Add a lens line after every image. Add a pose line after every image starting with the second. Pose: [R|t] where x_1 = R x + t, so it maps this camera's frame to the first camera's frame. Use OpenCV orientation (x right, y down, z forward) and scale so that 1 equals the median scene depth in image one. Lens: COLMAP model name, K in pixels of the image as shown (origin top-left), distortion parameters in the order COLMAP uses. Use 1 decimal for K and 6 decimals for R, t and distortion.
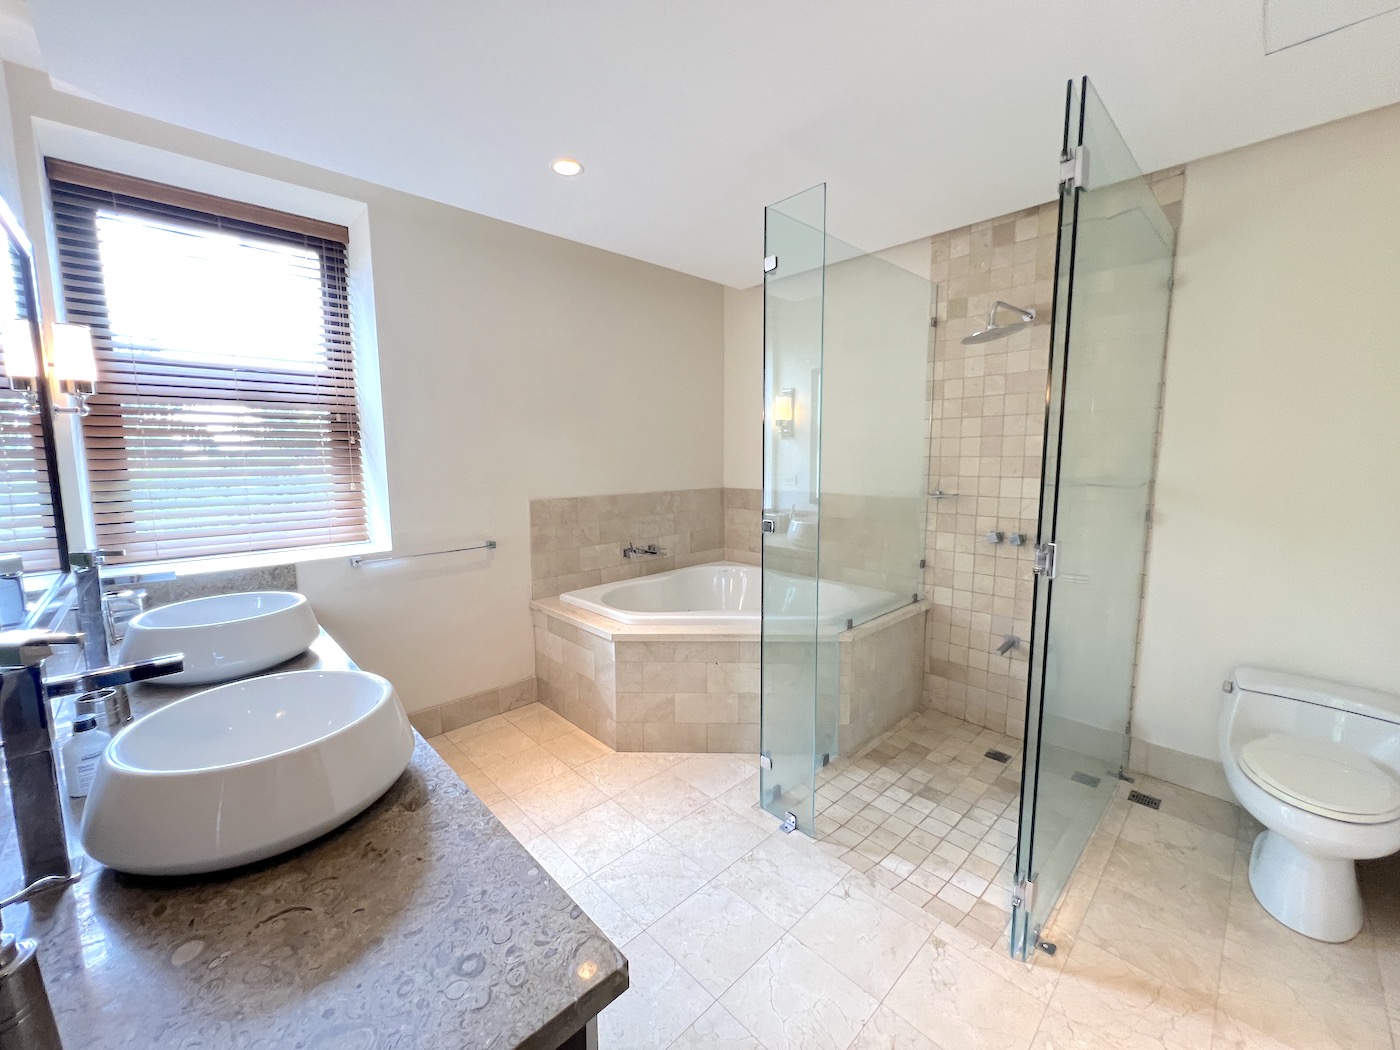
lens RADIAL K [[559.5, 0, 694.8], [0, 559.5, 521.8], [0, 0, 1]] dist [-0.003791, -0.000087]
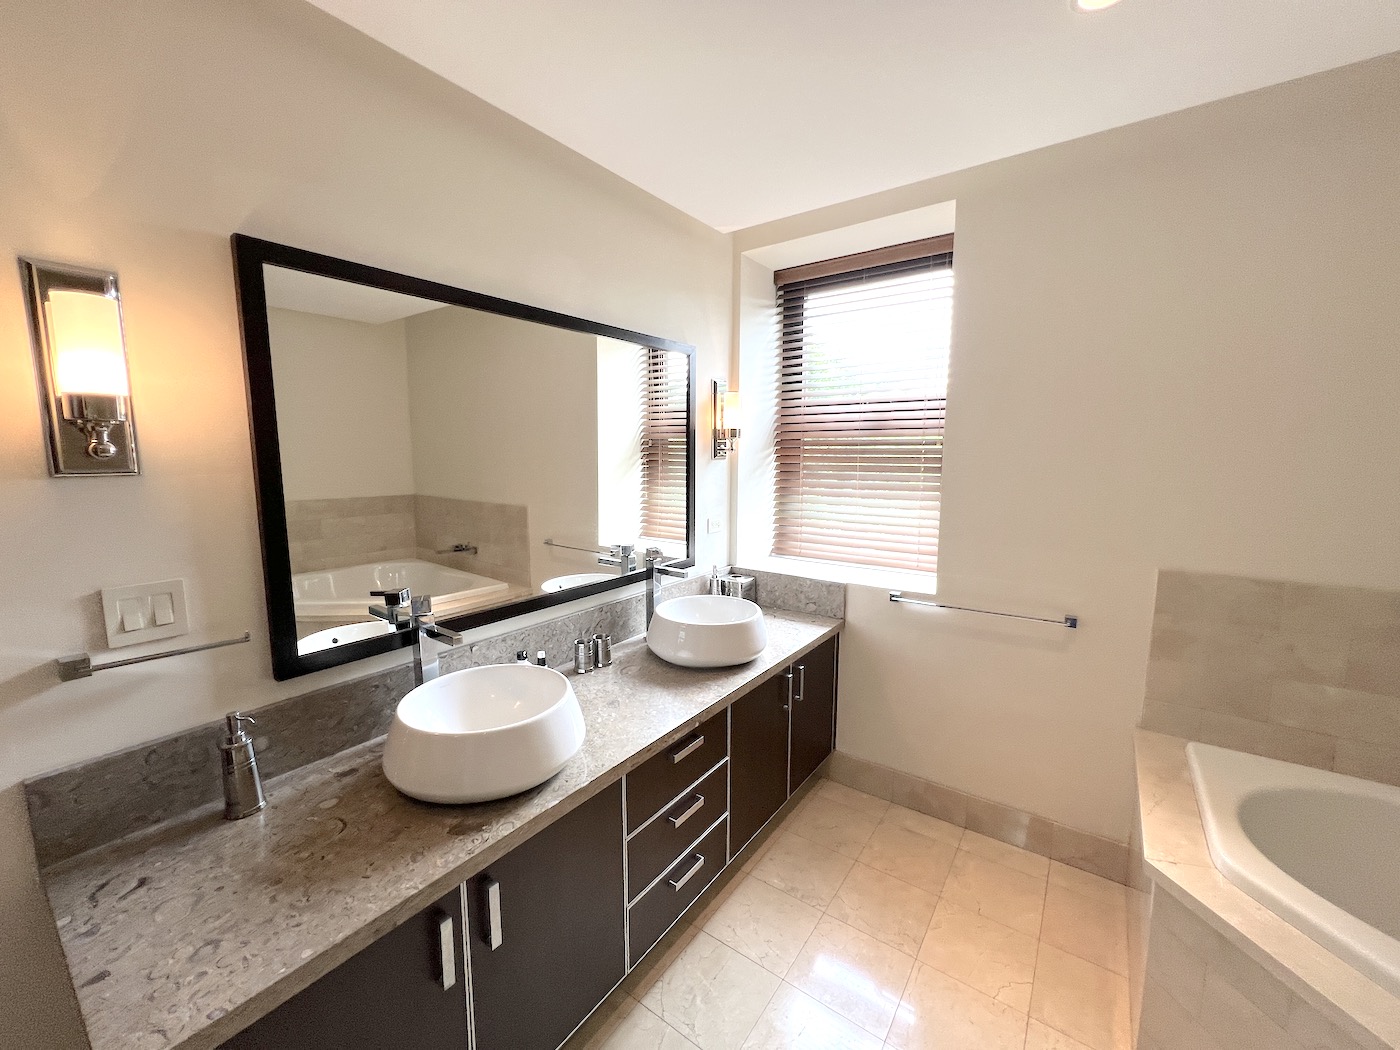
lens RADIAL K [[559.6, 0, 704.7], [0, 559.6, 522.7], [0, 0, 1]] dist [-0.001548, -0.000023]
pose [[0.181616, 0.129677, -0.974782, 0.210829], [-0.120766, 0.986705, 0.108763, -0.100008], [0.975926, 0.097967, 0.194862, 0.412223]]
